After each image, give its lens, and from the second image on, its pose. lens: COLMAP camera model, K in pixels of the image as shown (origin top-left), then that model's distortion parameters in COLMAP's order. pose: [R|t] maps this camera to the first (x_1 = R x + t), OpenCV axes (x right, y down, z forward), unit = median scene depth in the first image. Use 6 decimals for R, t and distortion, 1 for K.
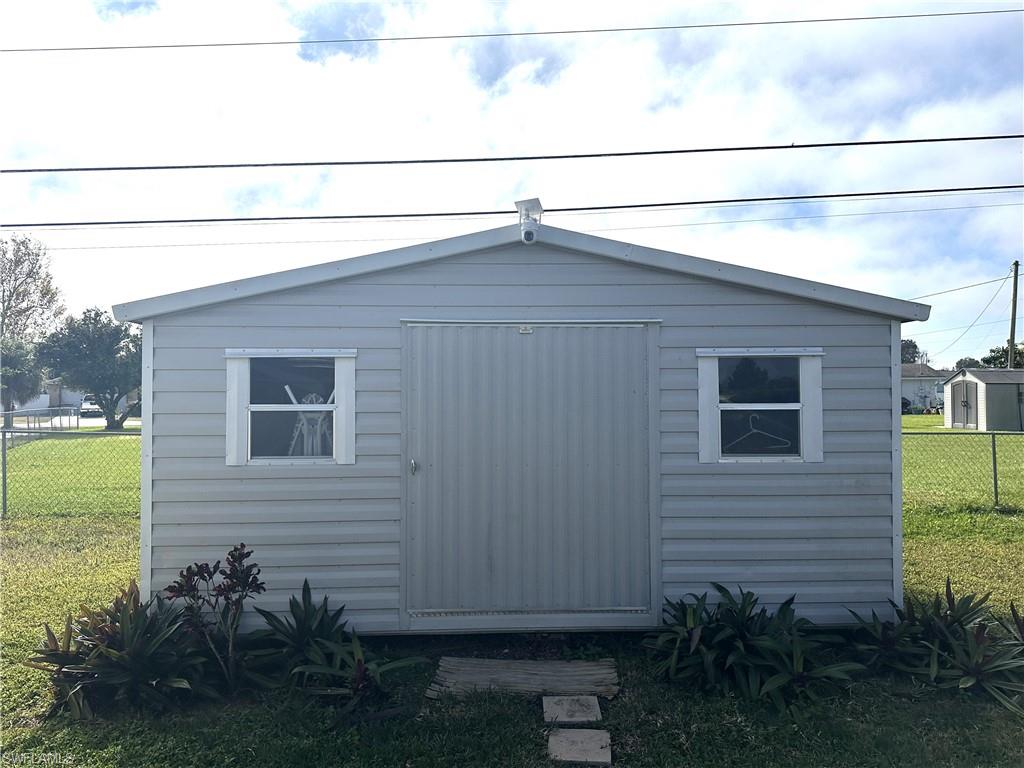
lens RADIAL K [[720.8, 0, 512.0], [0, 720.8, 384.0], [0, 0, 1]] dist [-0.001159, 0.000042]
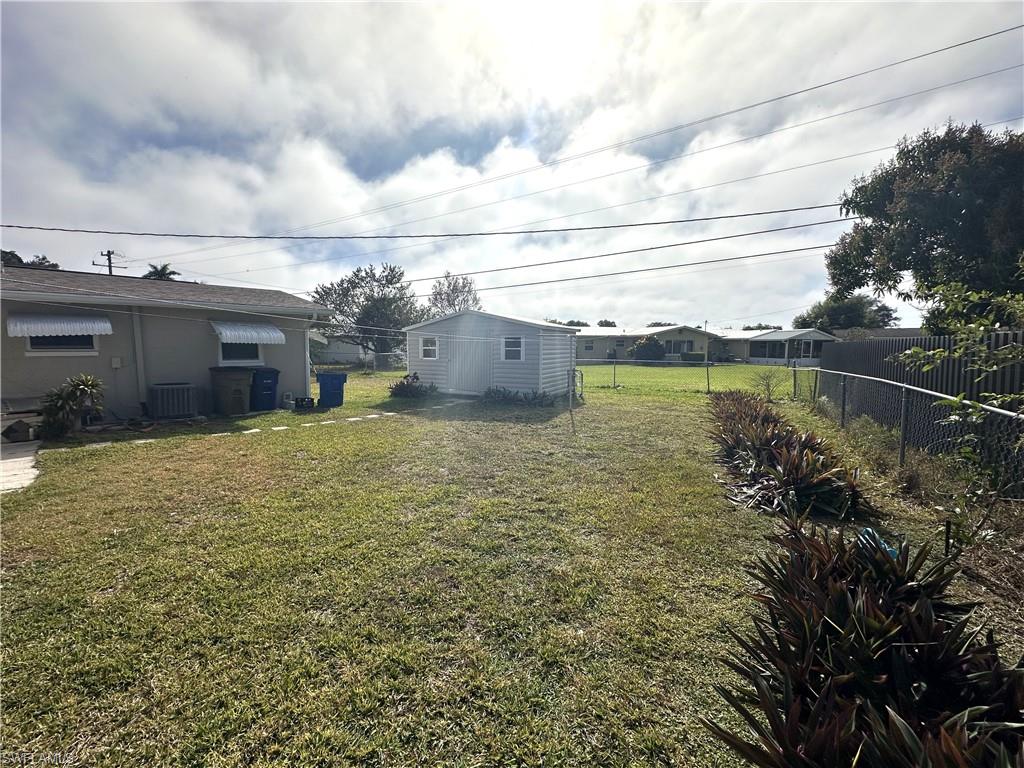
lens RADIAL K [[408.1, 0, 510.8], [0, 408.1, 383.7], [0, 0, 1]] dist [-0.001993, 0.000072]
pose [[0.869618, 0.052574, -0.490919, 1.576611], [-0.000487, 0.994405, 0.105630, -0.020007], [0.493726, -0.091619, 0.864778, -1.196965]]
